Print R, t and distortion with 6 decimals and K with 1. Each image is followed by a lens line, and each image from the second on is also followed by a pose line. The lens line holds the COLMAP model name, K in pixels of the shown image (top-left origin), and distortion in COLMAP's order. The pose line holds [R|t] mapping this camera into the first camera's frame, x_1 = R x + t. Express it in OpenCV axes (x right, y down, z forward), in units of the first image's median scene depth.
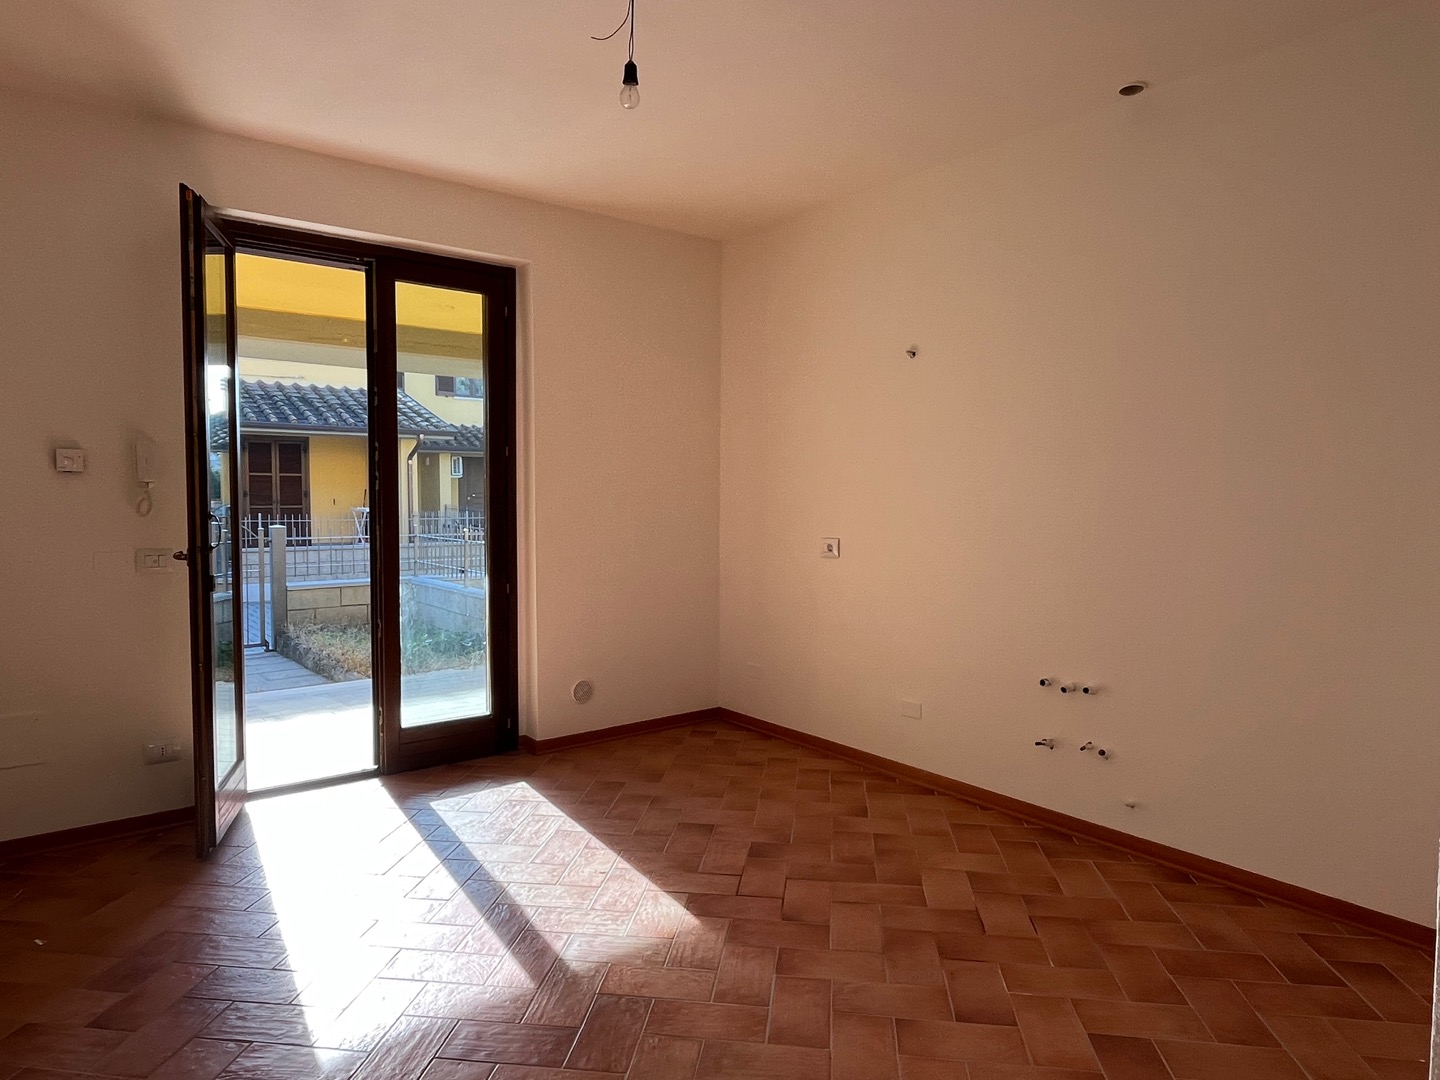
lens RADIAL K [[895.8, 0, 718.5], [0, 895.8, 544.4], [0, 0, 1]] dist [0.002732, -0.004642]
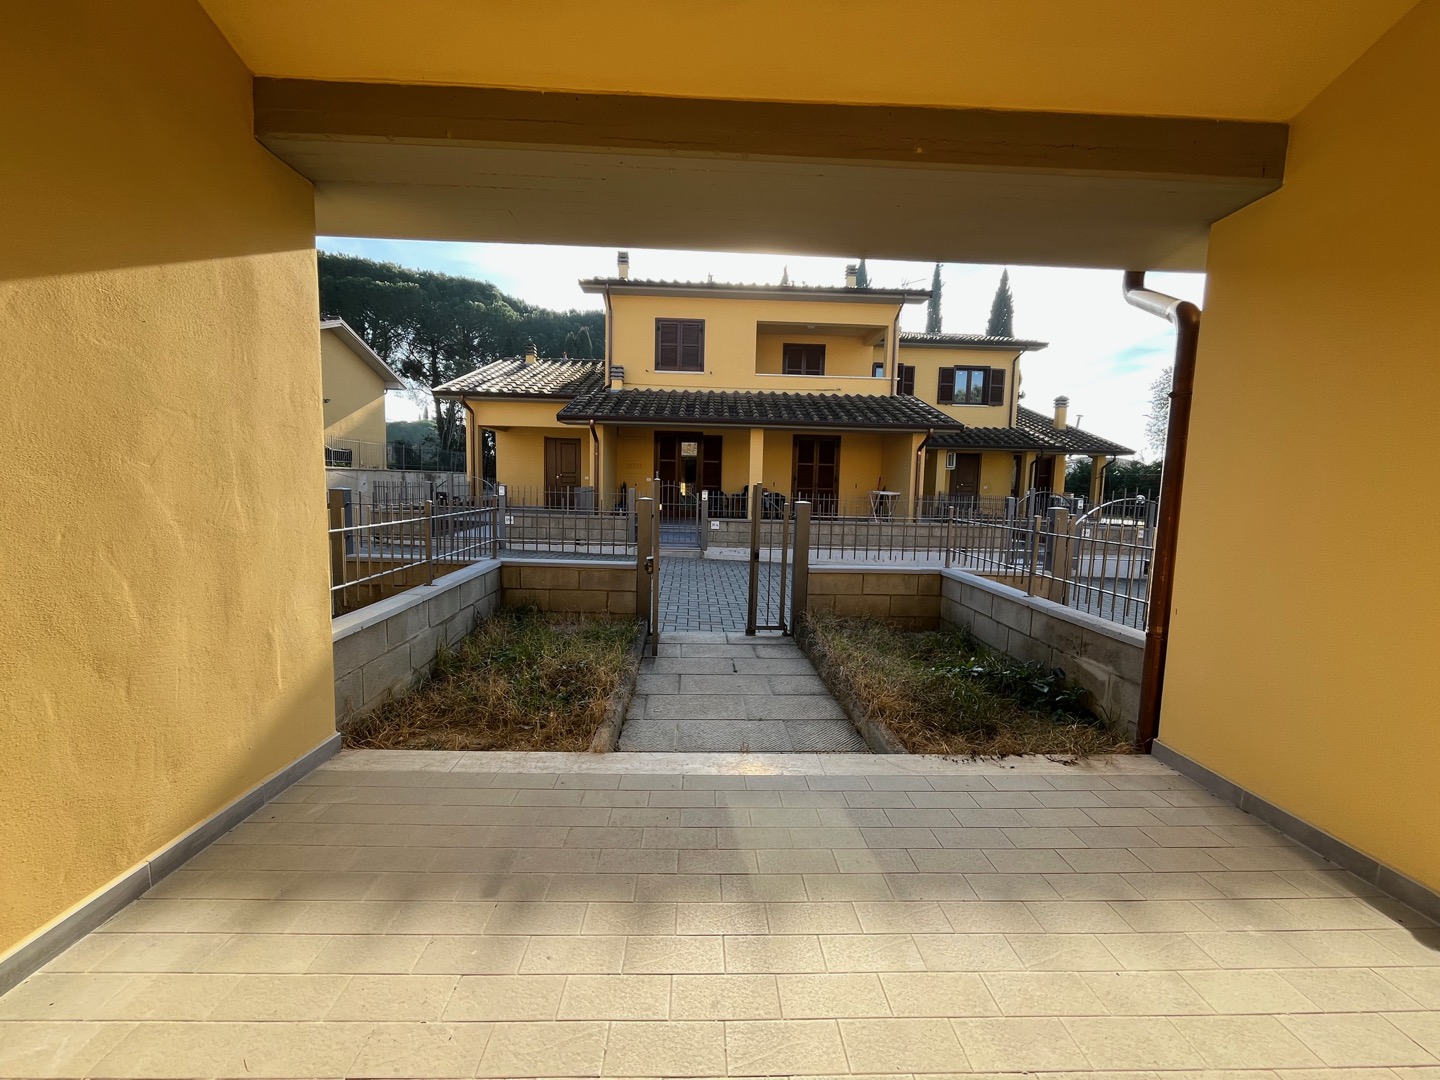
lens RADIAL K [[583.9, 0, 715.5], [0, 583.9, 540.5], [0, 0, 1]] dist [-0.003519, -0.000512]
pose [[0.804563, 0.074715, -0.589148, -0.407015], [-0.053034, 0.997130, 0.054030, -0.018003], [0.591494, -0.012226, 0.806216, 0.905919]]
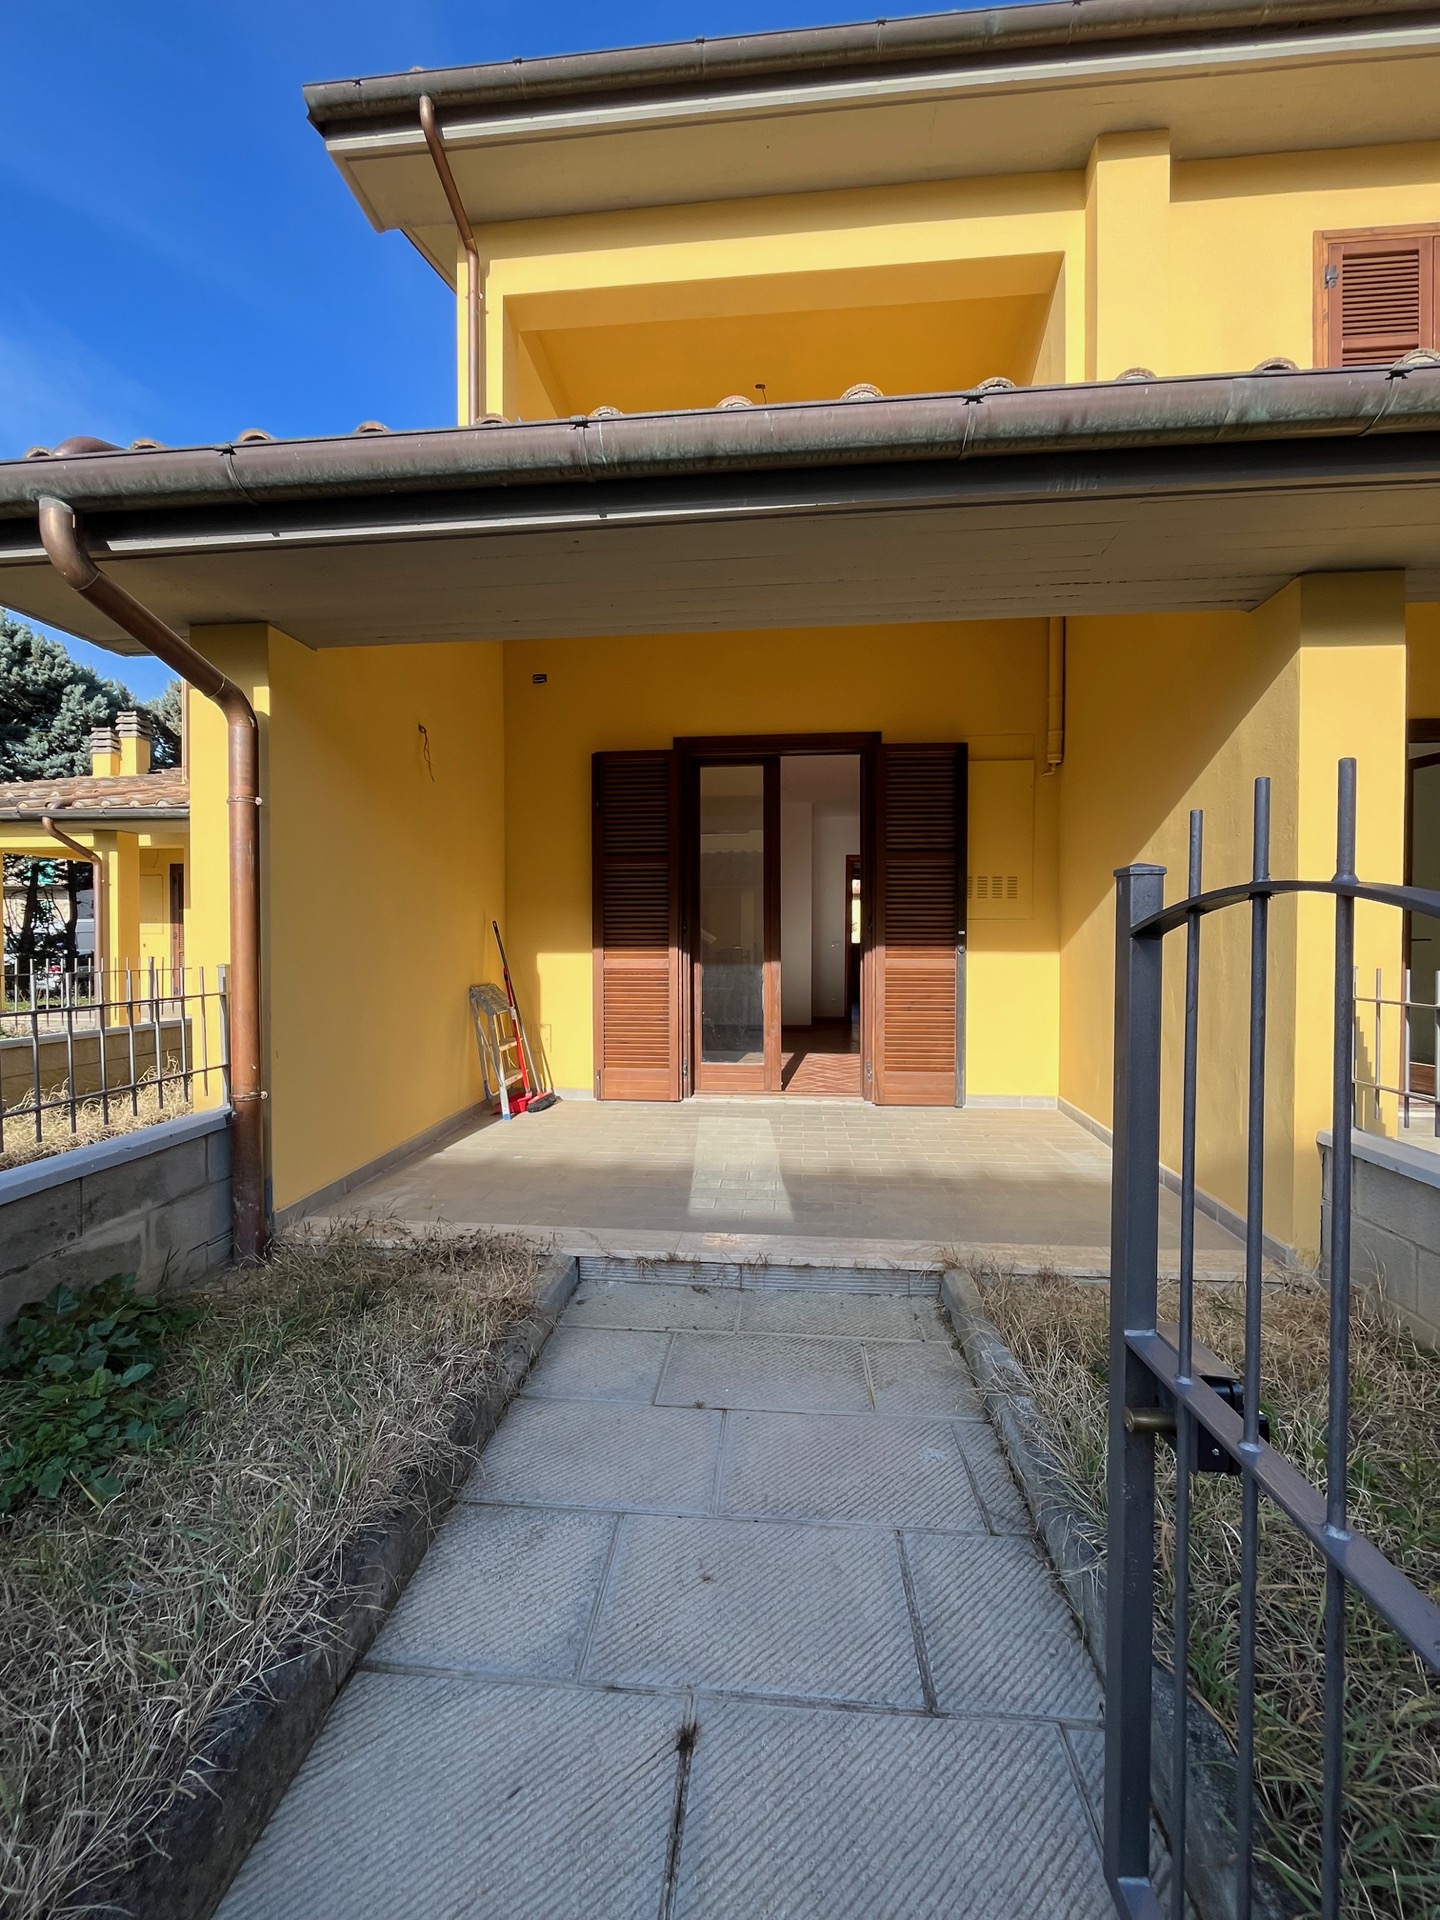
lens RADIAL K [[778.6, 0, 718.7], [0, 778.6, 956.2], [0, 0, 1]] dist [-0.003519, -0.000512]
pose [[-0.725861, -0.009431, 0.687777, -1.164193], [0.039429, 0.997691, 0.055292, -0.050845], [-0.686710, 0.067252, -0.723814, 1.920576]]
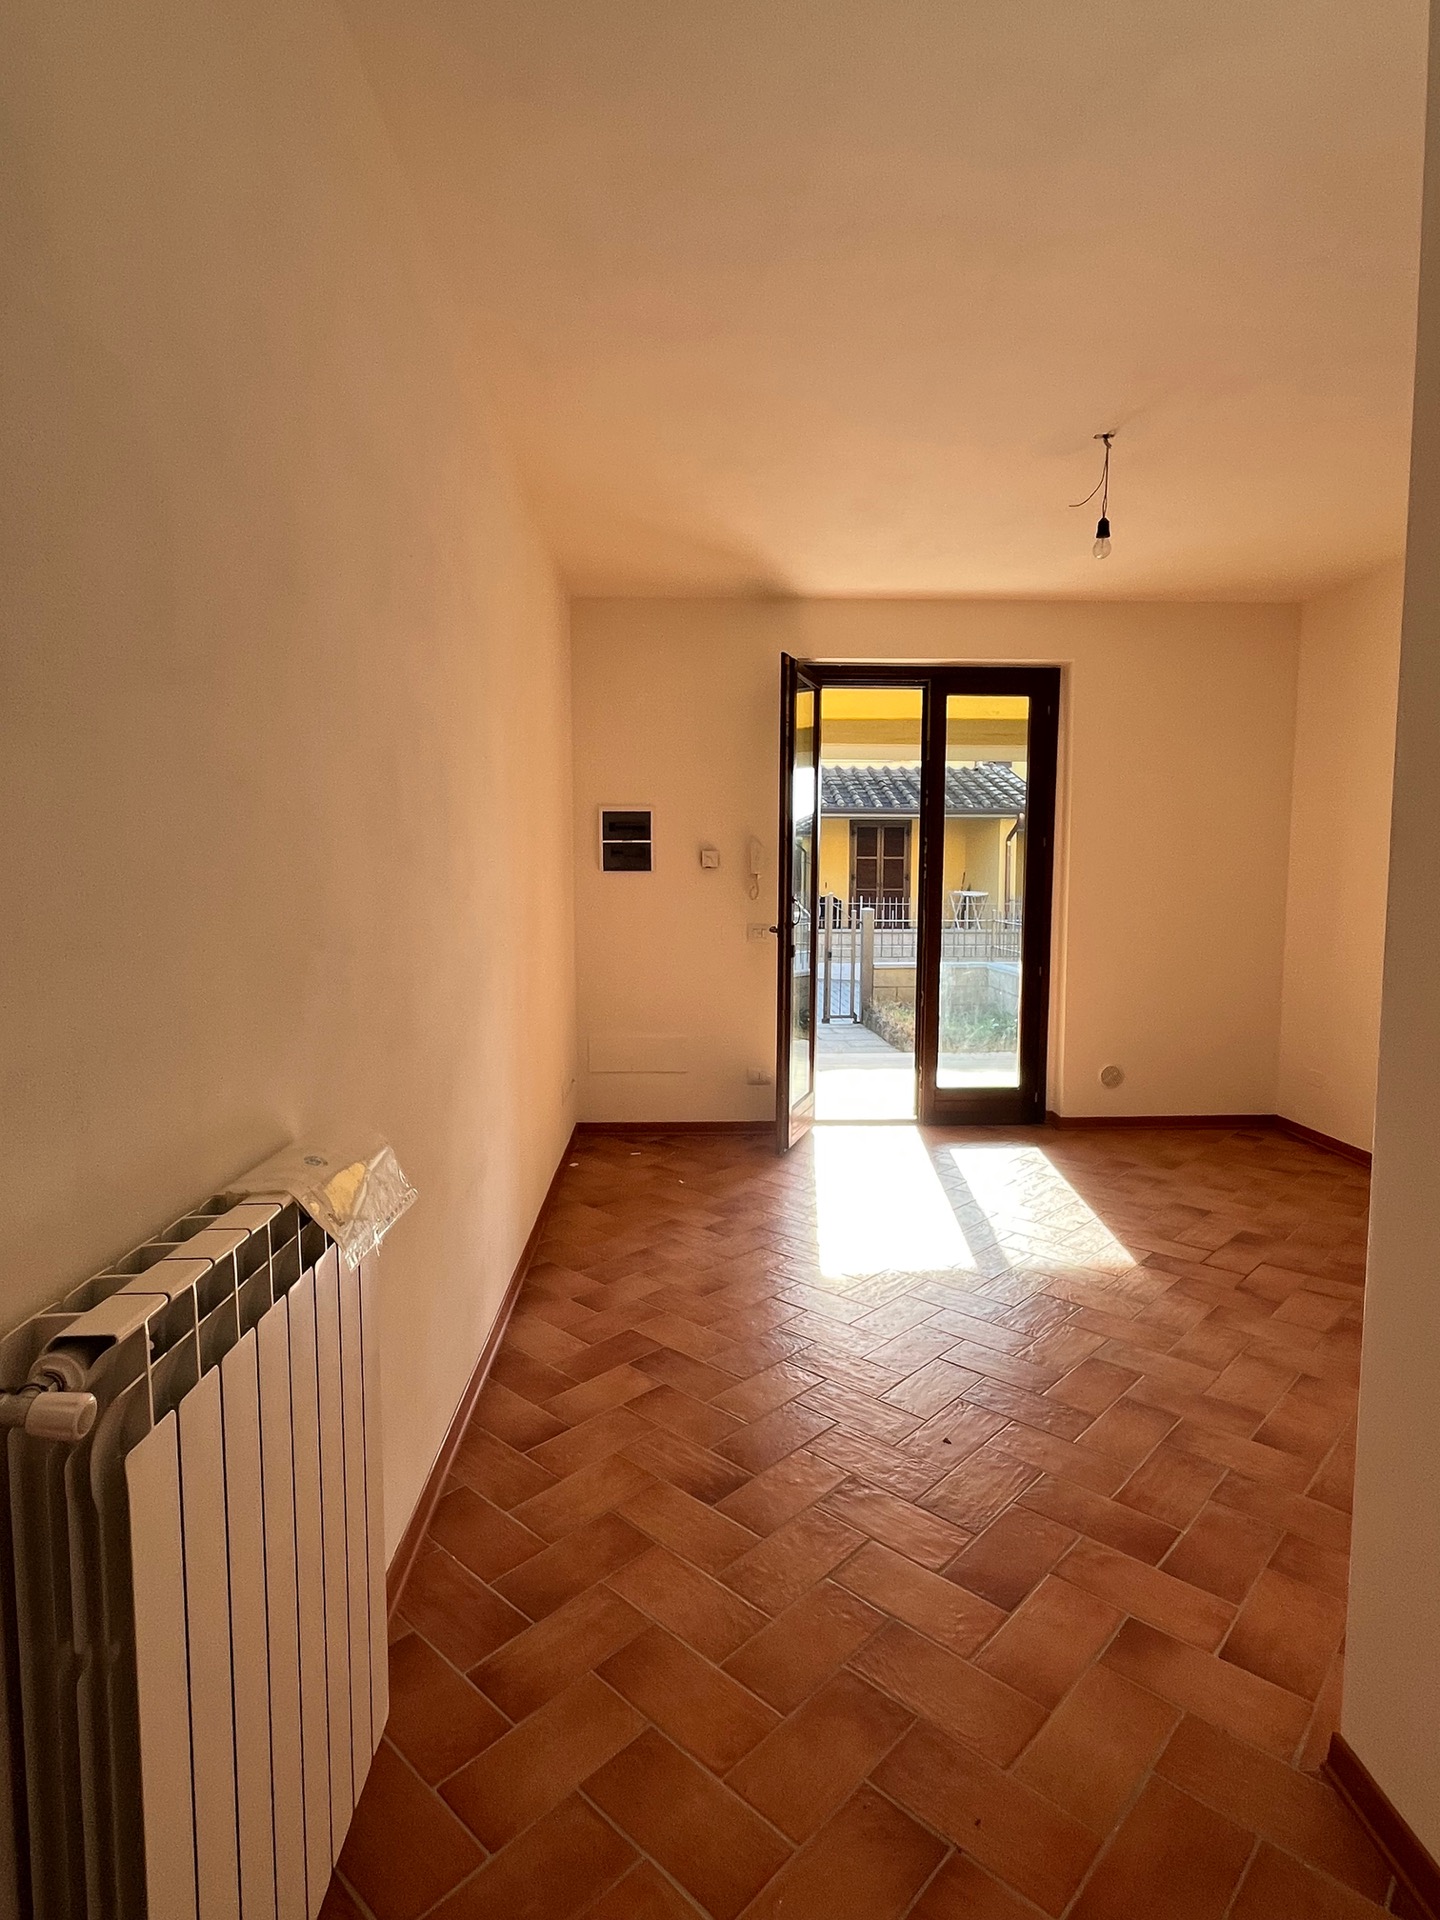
lens RADIAL K [[1019.7, 0, 720.0], [0, 1019.7, 960.0], [0, 0, 1]] dist [-0.000142, 0.000028]
pose [[0.811694, 0.047260, -0.582168, 0.164306], [-0.031577, 0.998814, 0.037056, 0.002974], [0.583229, -0.011695, 0.812224, -0.209913]]
